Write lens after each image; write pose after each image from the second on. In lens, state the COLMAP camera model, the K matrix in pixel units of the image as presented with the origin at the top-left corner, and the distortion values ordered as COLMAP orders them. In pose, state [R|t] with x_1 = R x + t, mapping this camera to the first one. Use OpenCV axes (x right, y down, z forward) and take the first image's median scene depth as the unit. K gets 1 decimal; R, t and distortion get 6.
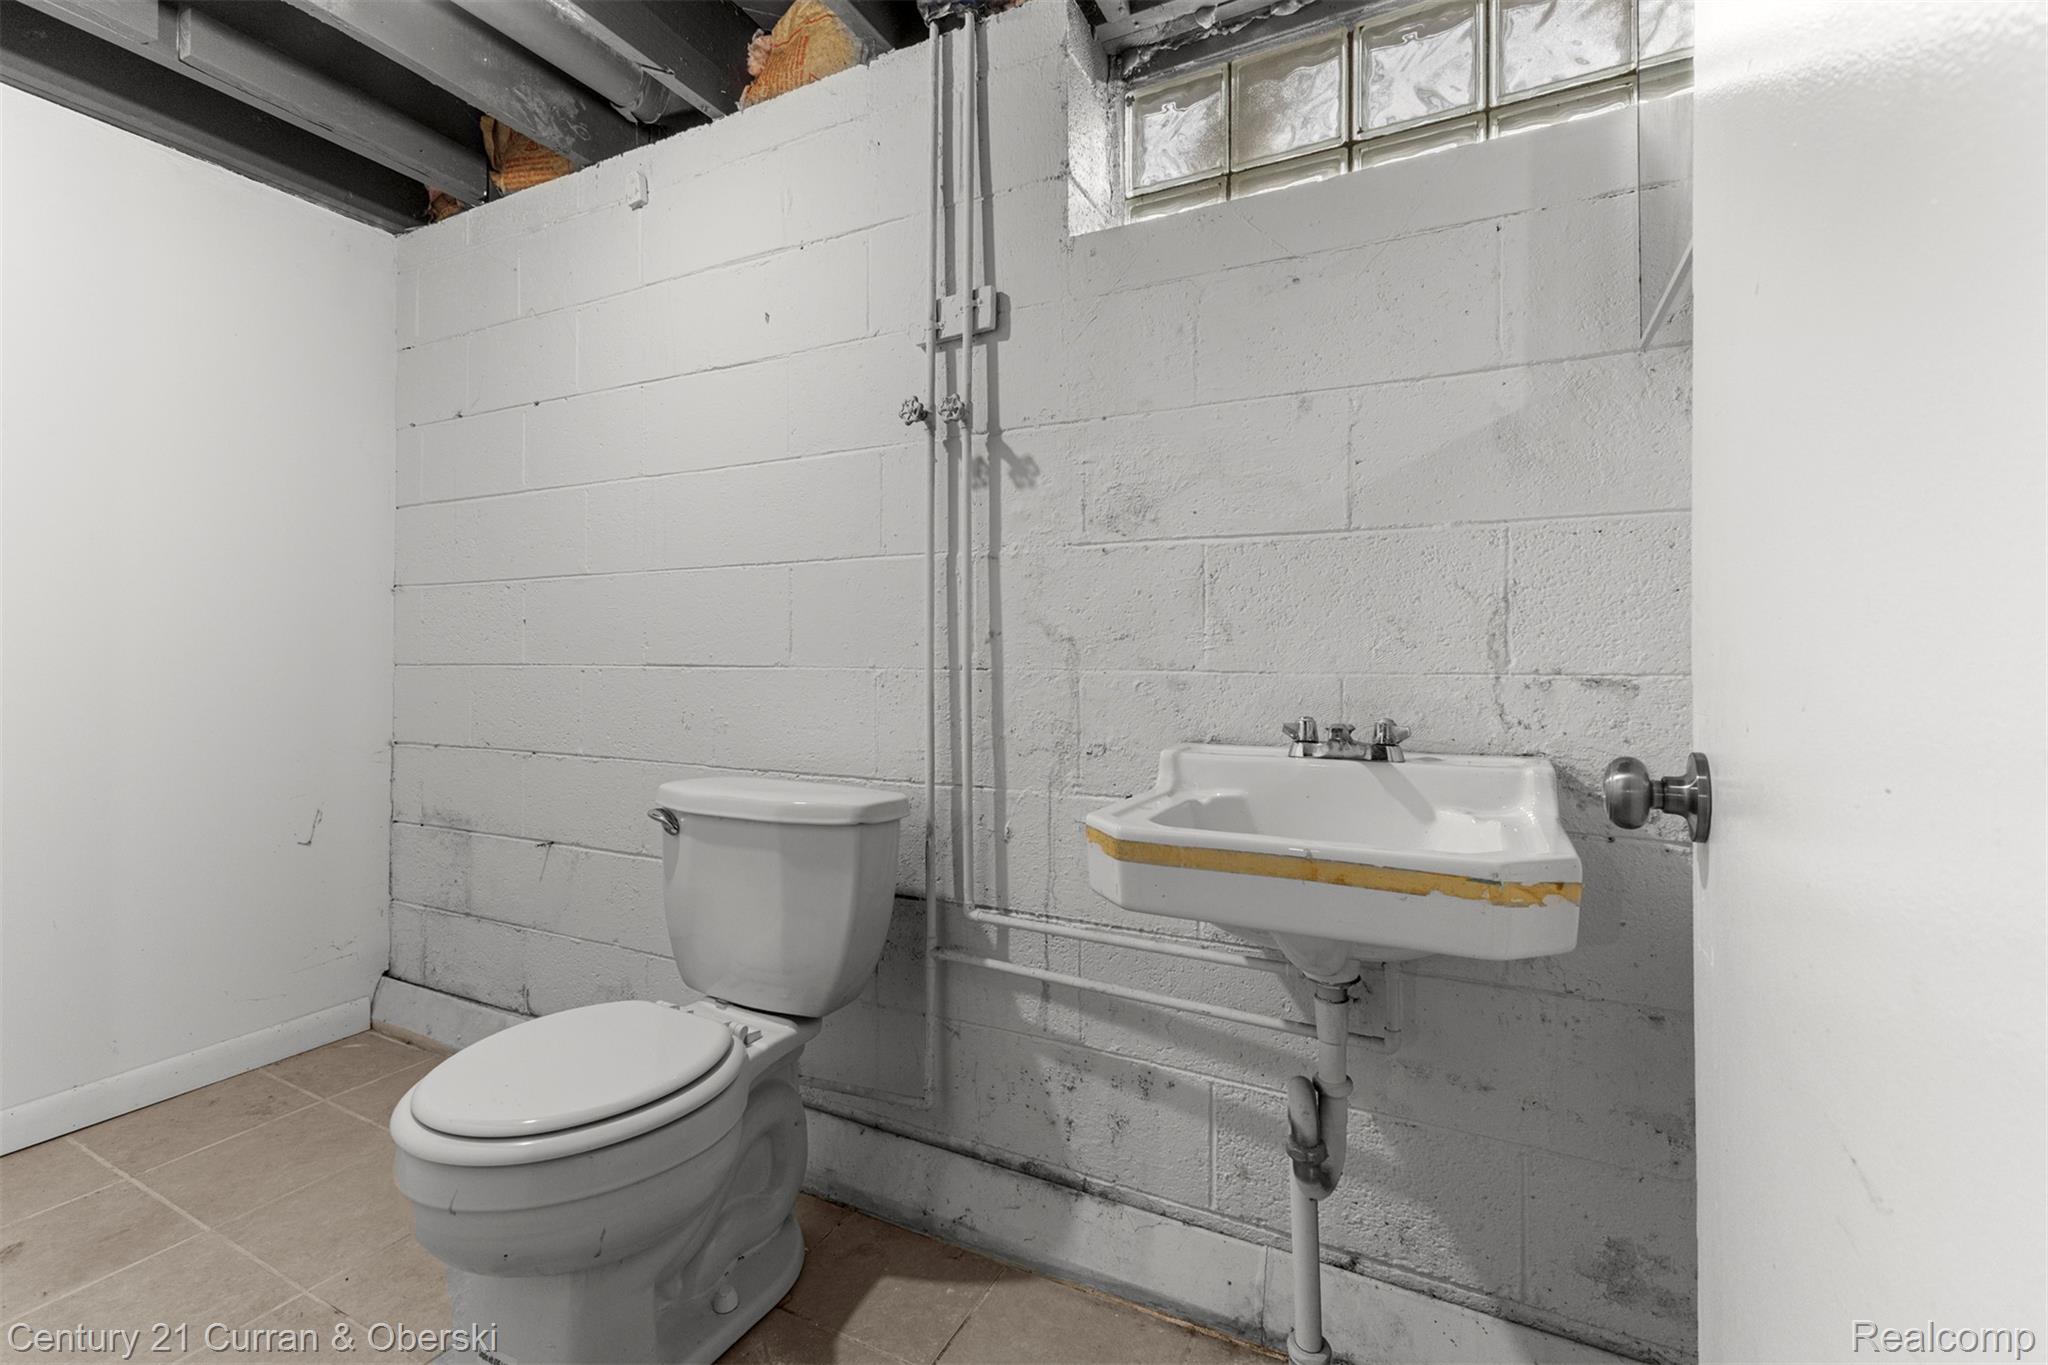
lens RADIAL K [[894.4, 0, 1035.5], [0, 894.4, 679.6], [0, 0, 1]] dist [0.016191, -0.005446]
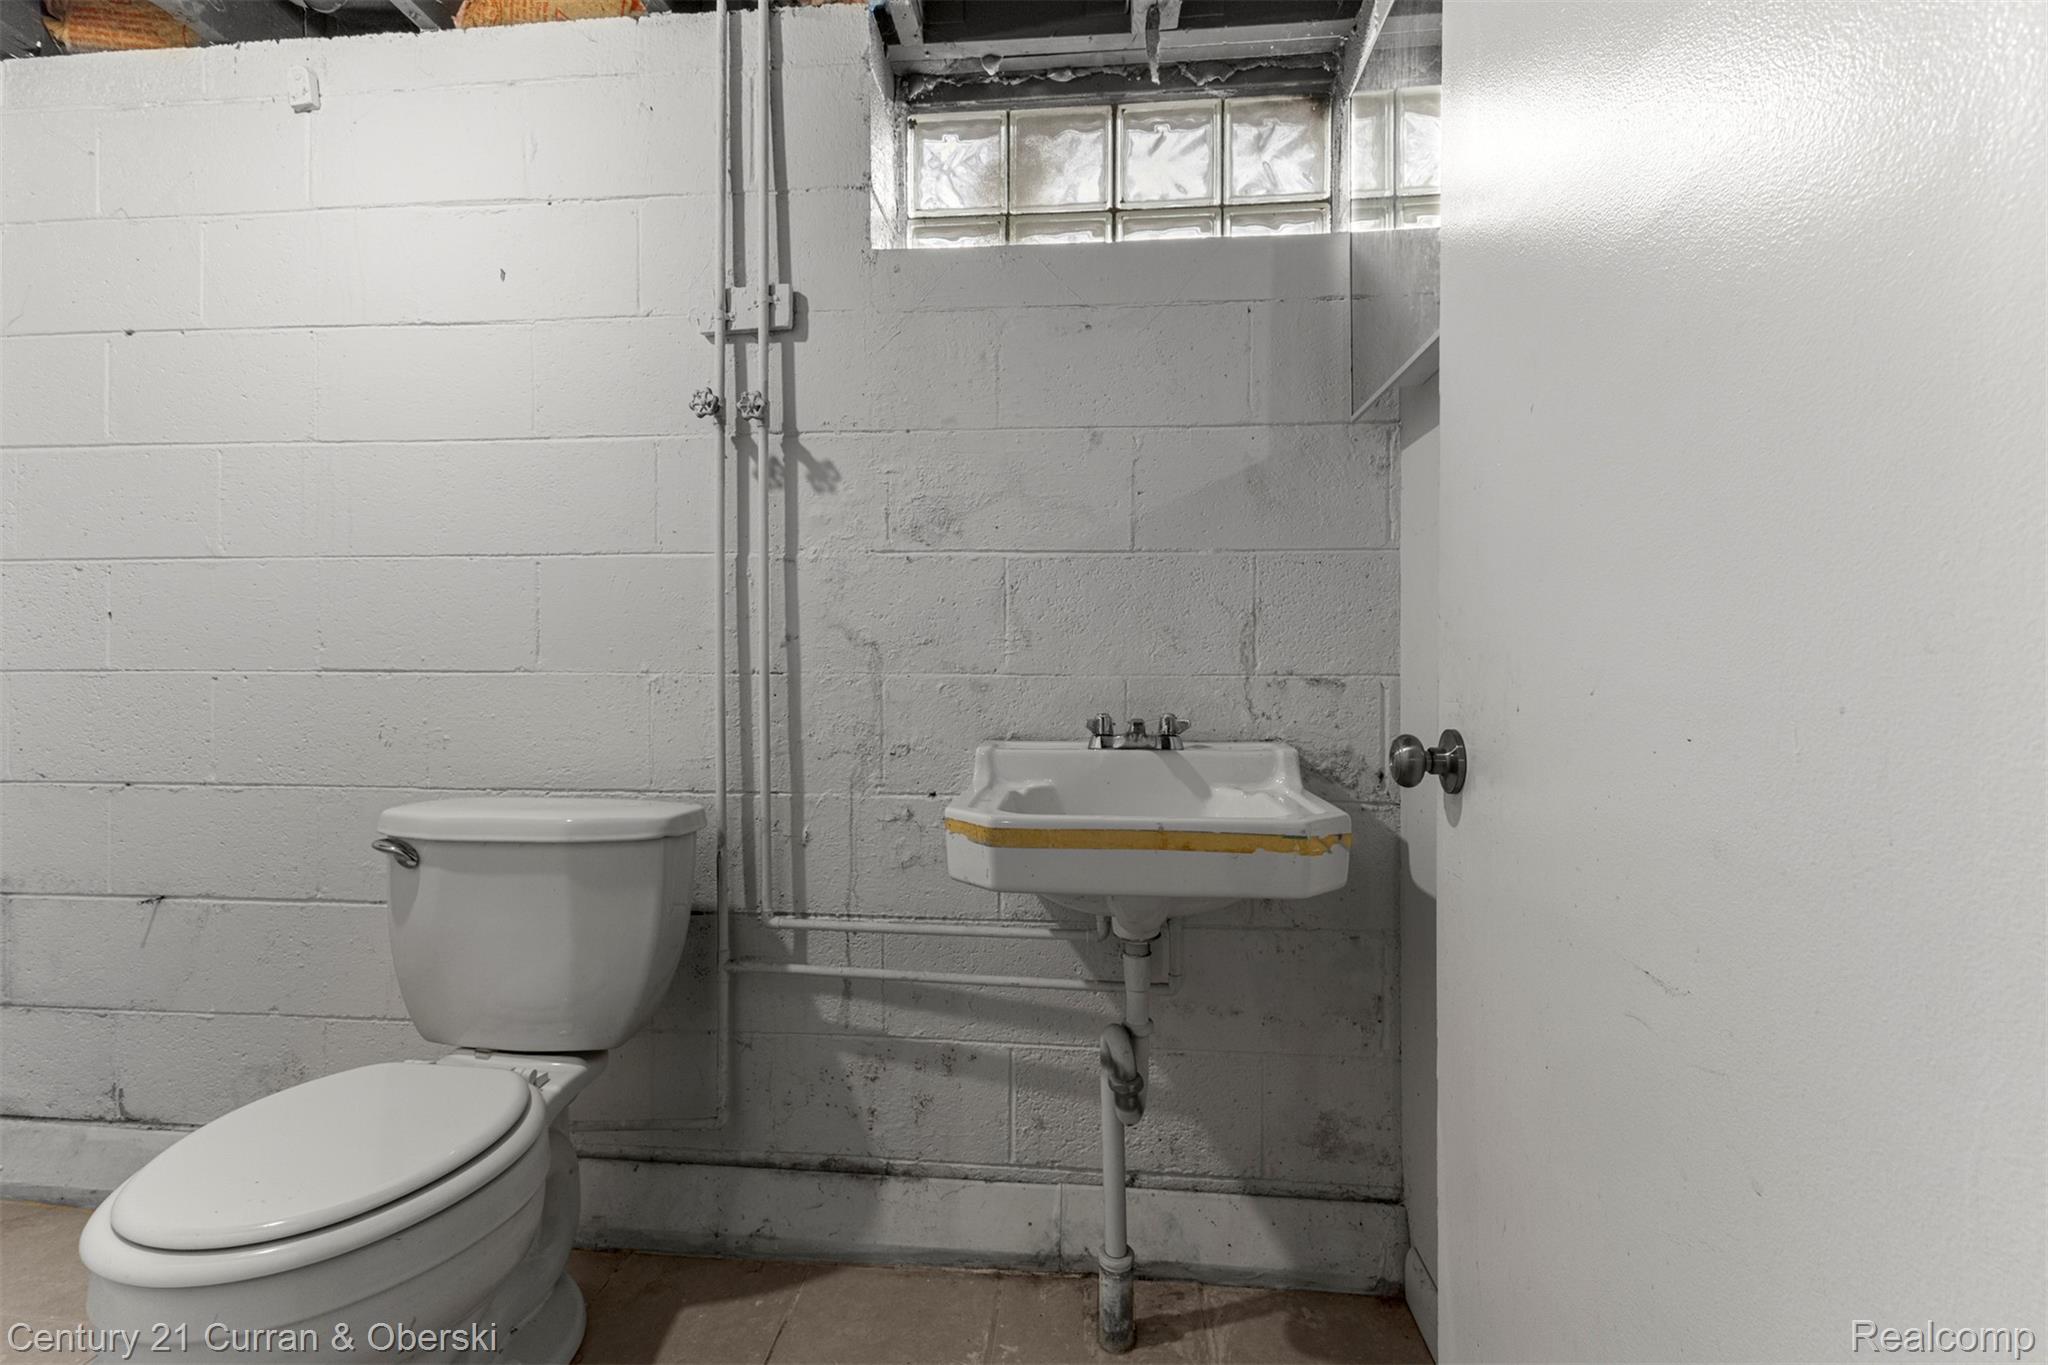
lens RADIAL K [[894.4, 0, 1009.5], [0, 894.4, 699.1], [0, 0, 1]] dist [0.016191, -0.005446]
pose [[0.926991, -0.015208, 0.374776, -0.205141], [0.009400, 0.999806, 0.017320, 0.002112], [-0.374967, -0.012533, 0.926954, -0.011763]]
